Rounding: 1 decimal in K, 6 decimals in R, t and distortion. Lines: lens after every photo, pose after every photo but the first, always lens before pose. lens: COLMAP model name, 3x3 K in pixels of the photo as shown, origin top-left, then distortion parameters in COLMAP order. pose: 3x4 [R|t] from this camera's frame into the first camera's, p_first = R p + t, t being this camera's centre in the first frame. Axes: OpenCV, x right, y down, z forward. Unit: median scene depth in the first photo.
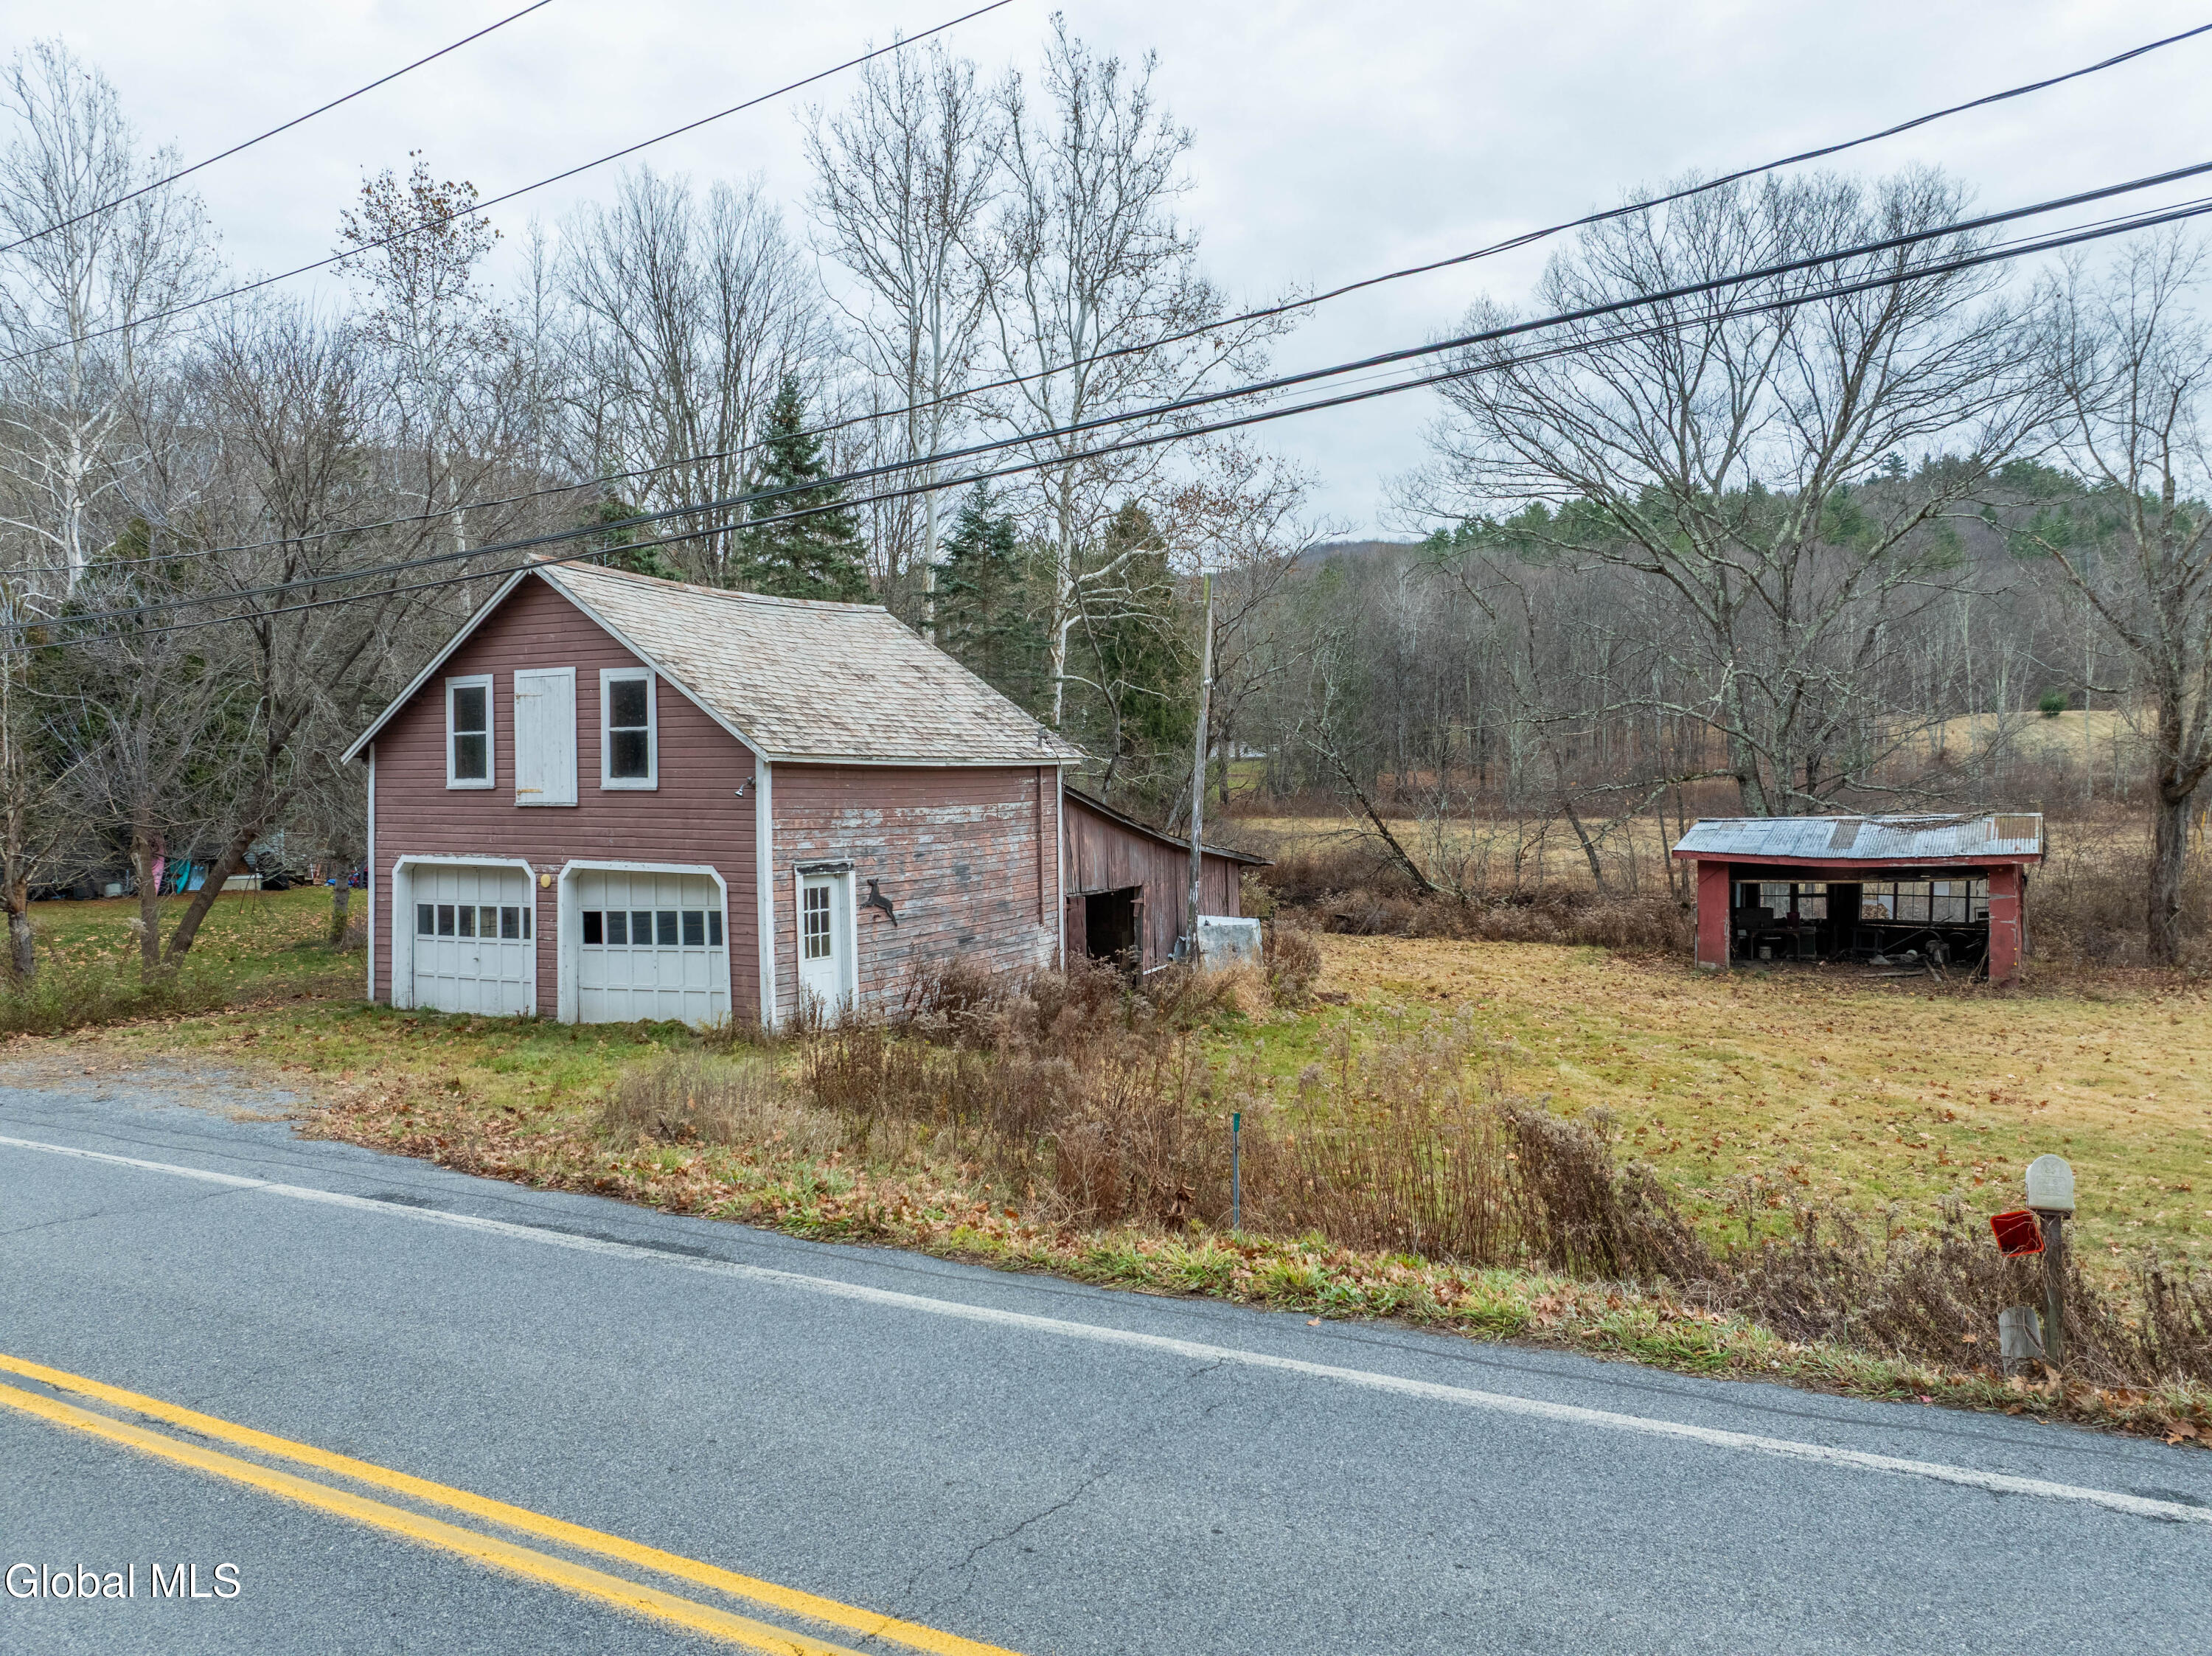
lens RADIAL K [[1518.8, 0, 1106.0], [0, 1518.8, 828.0], [0, 0, 1]] dist [-0.038864, -0.006839]
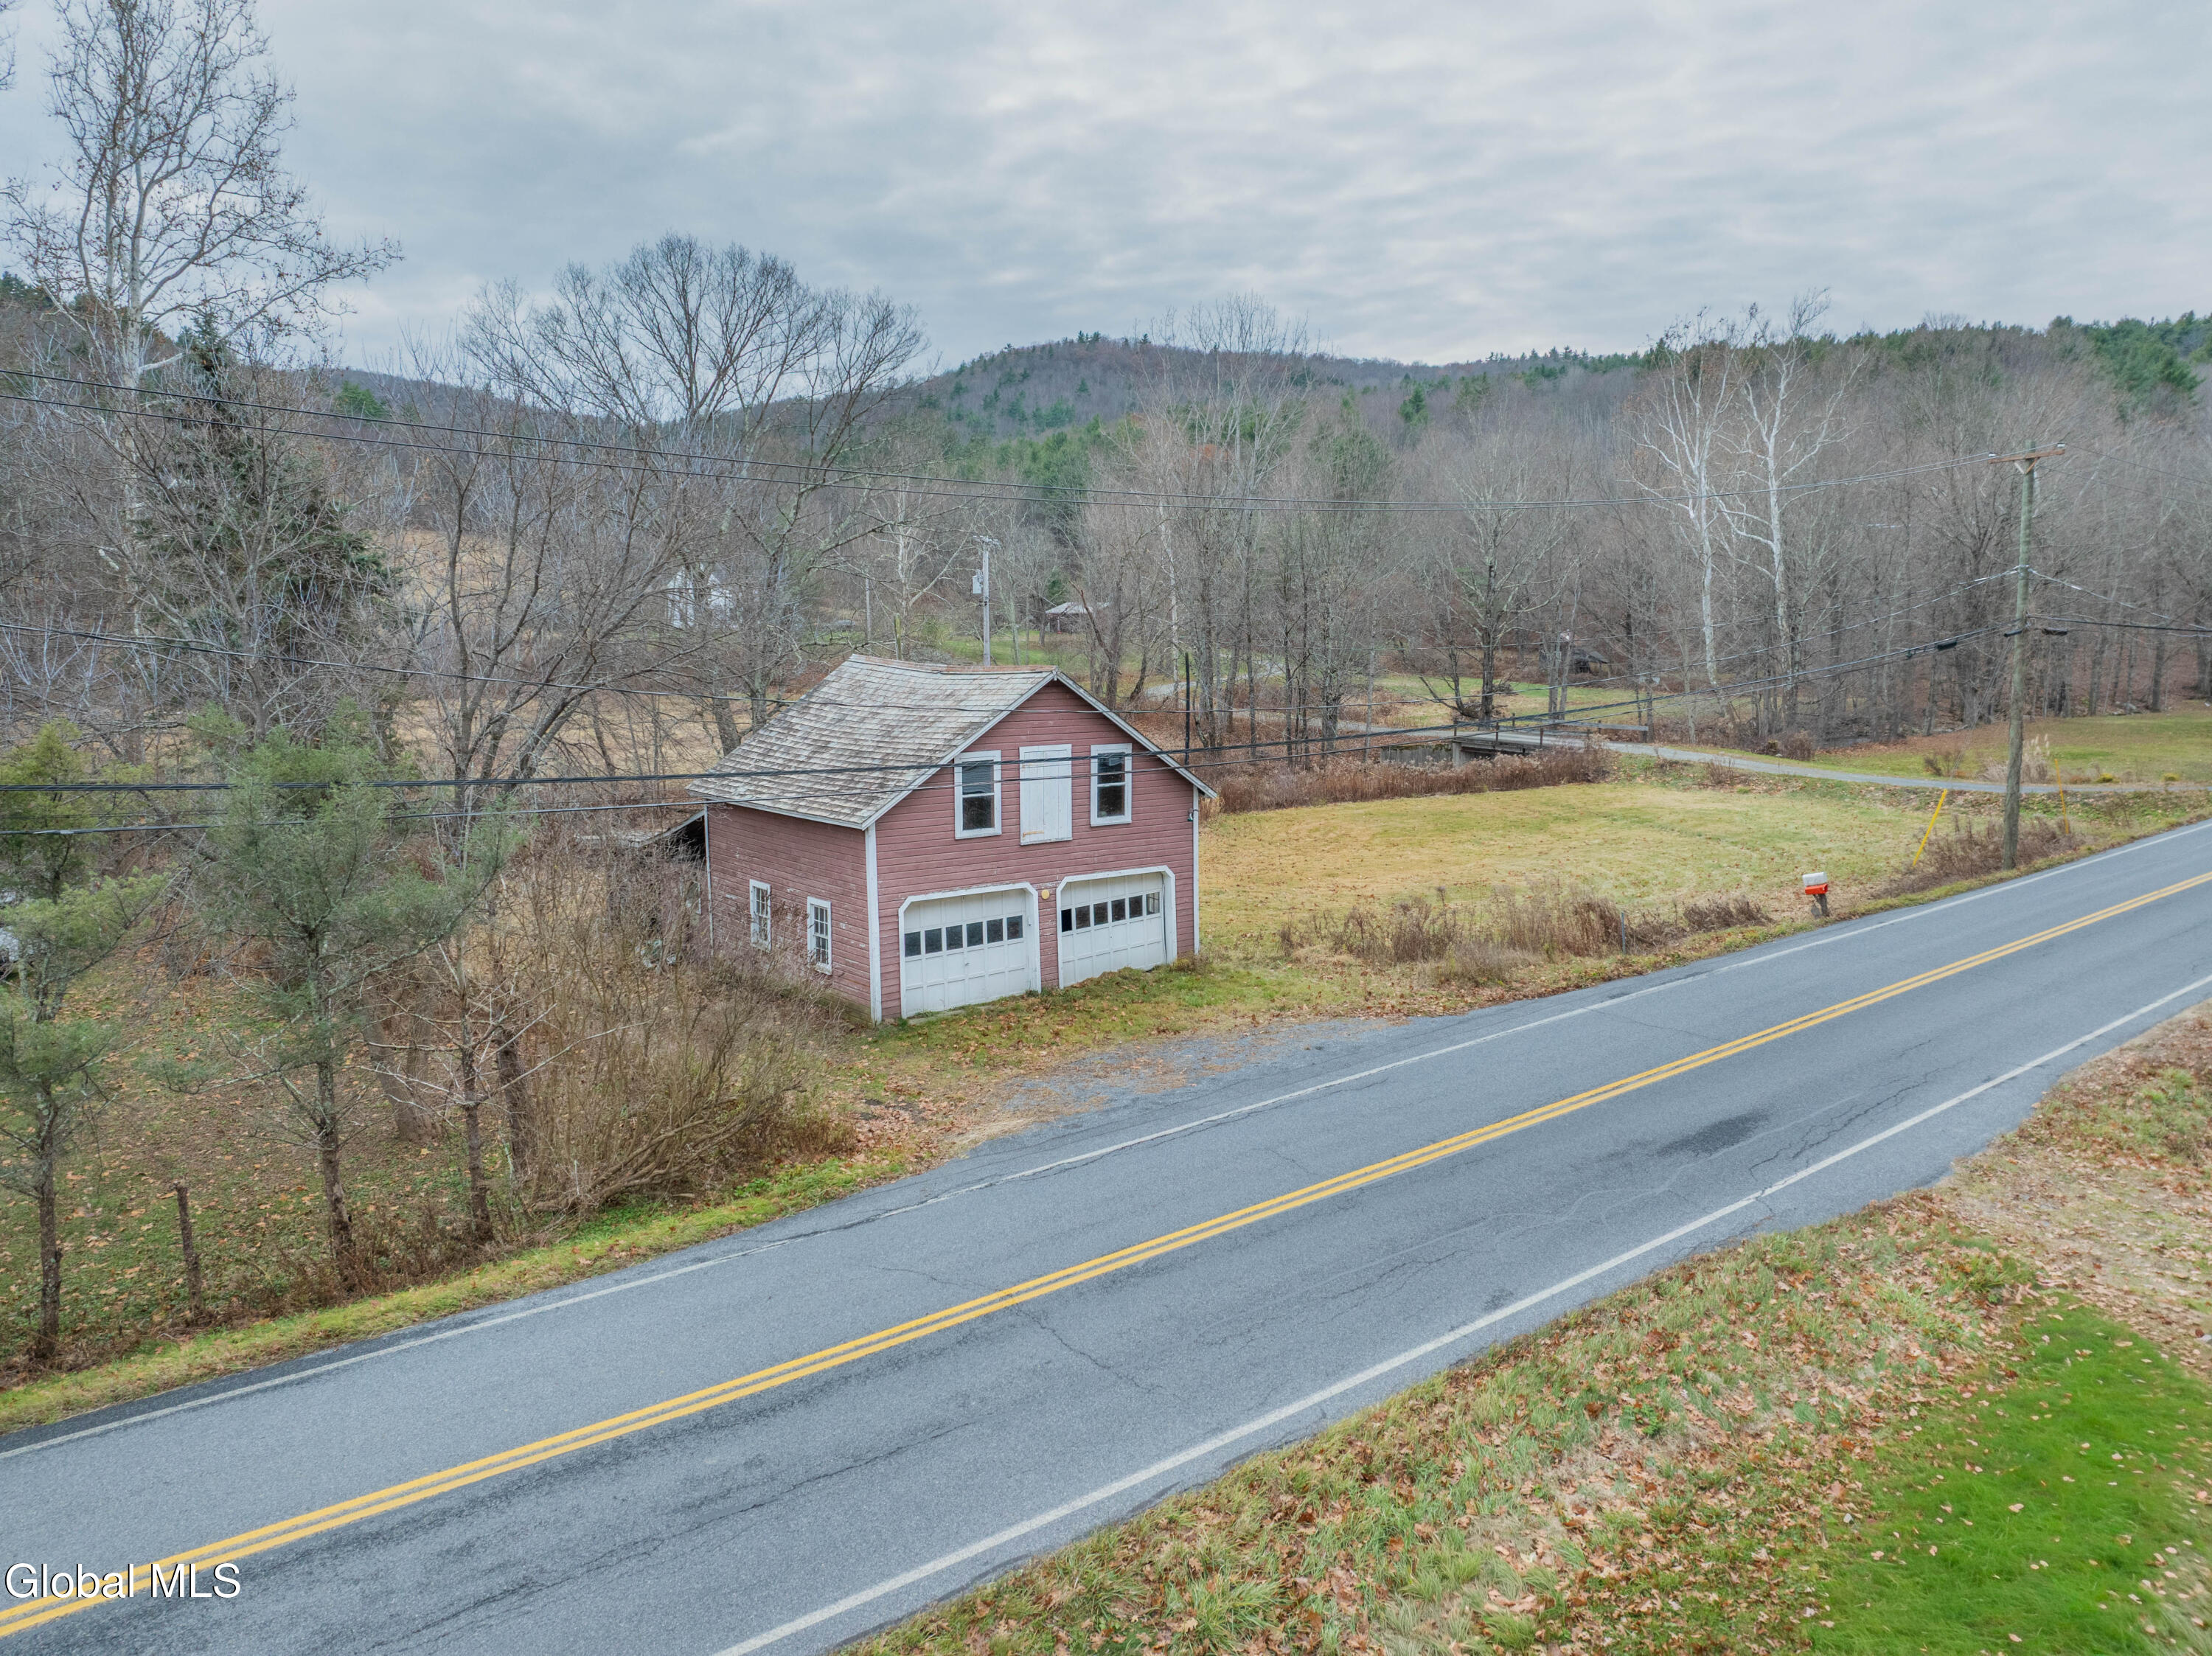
lens RADIAL K [[1528.6, 0, 1106.0], [0, 1528.6, 828.0], [0, 0, 1]] dist [-0.039349, -0.004367]
pose [[0.409775, -0.116315, 0.904741, -1.627864], [0.028990, 0.992997, 0.114531, -0.188500], [-0.911726, -0.020703, 0.410277, 0.357211]]
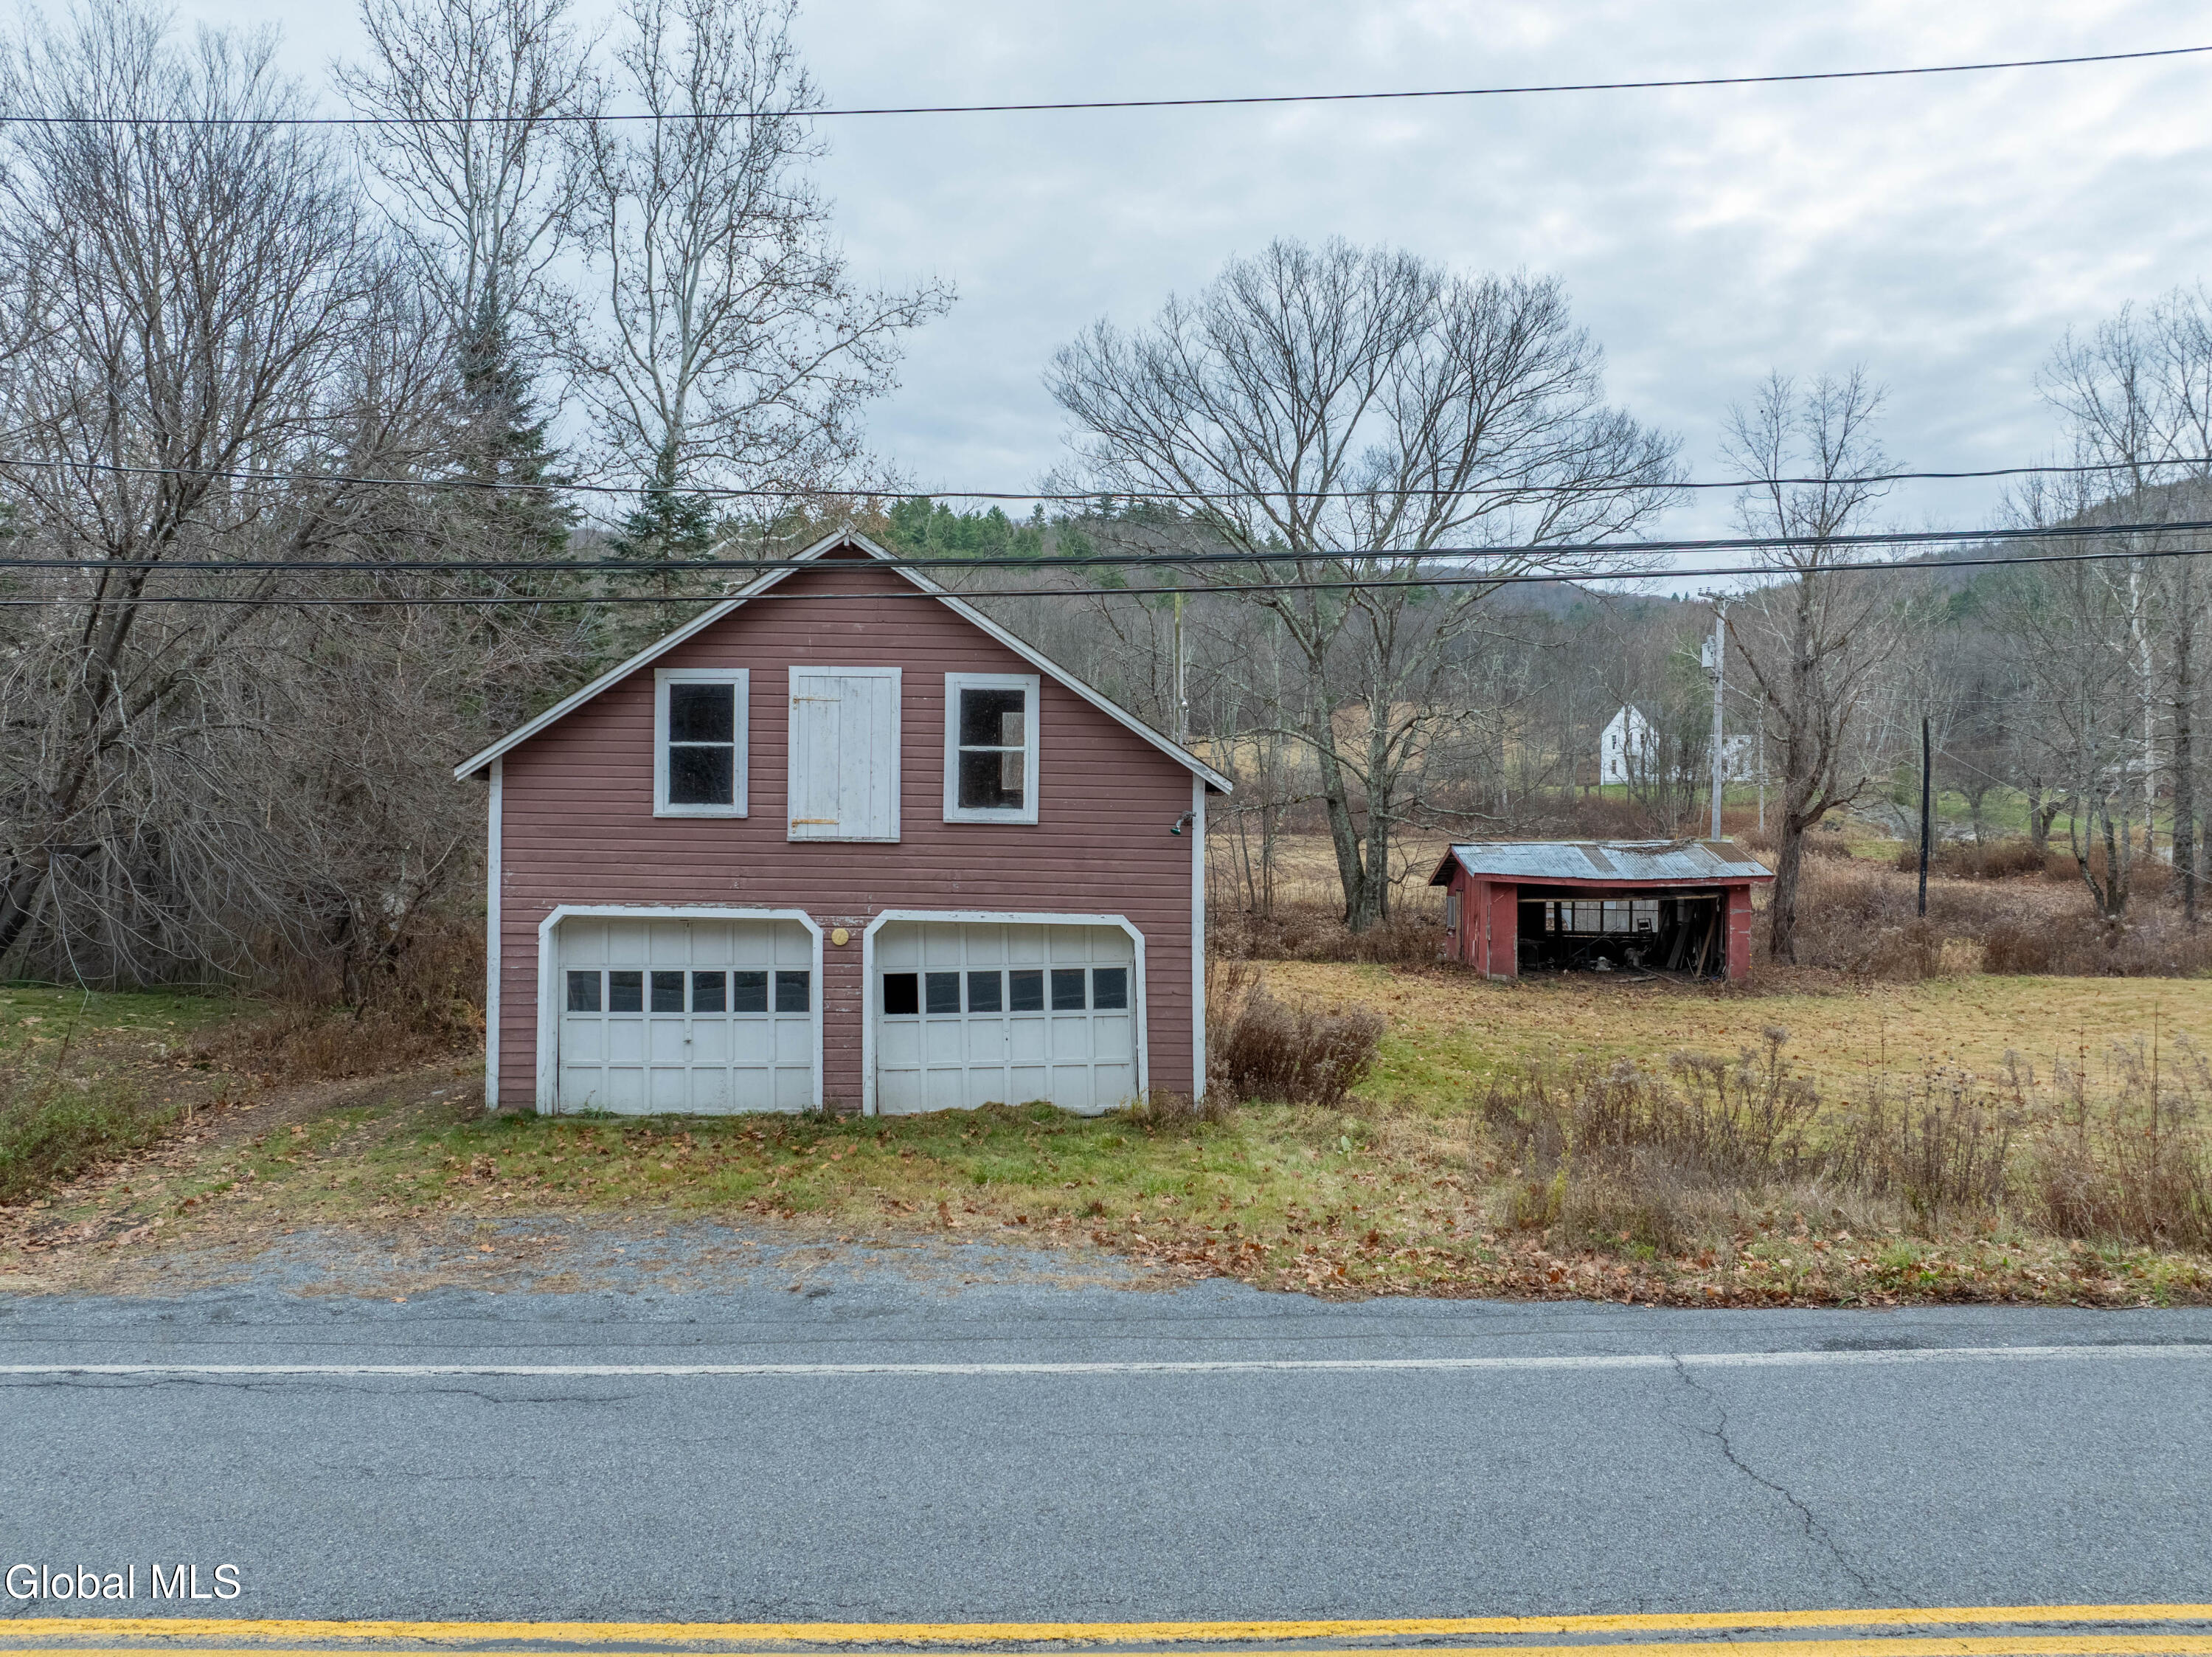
lens RADIAL K [[1557.9, 0, 1103.7], [0, 1557.9, 820.0], [0, 0, 1]] dist [-0.024417, -0.002945]
pose [[0.882355, 0.007280, 0.470528, -0.626413], [-0.002453, 0.999938, -0.010871, -0.017170], [-0.470578, 0.008438, 0.882318, 0.219444]]
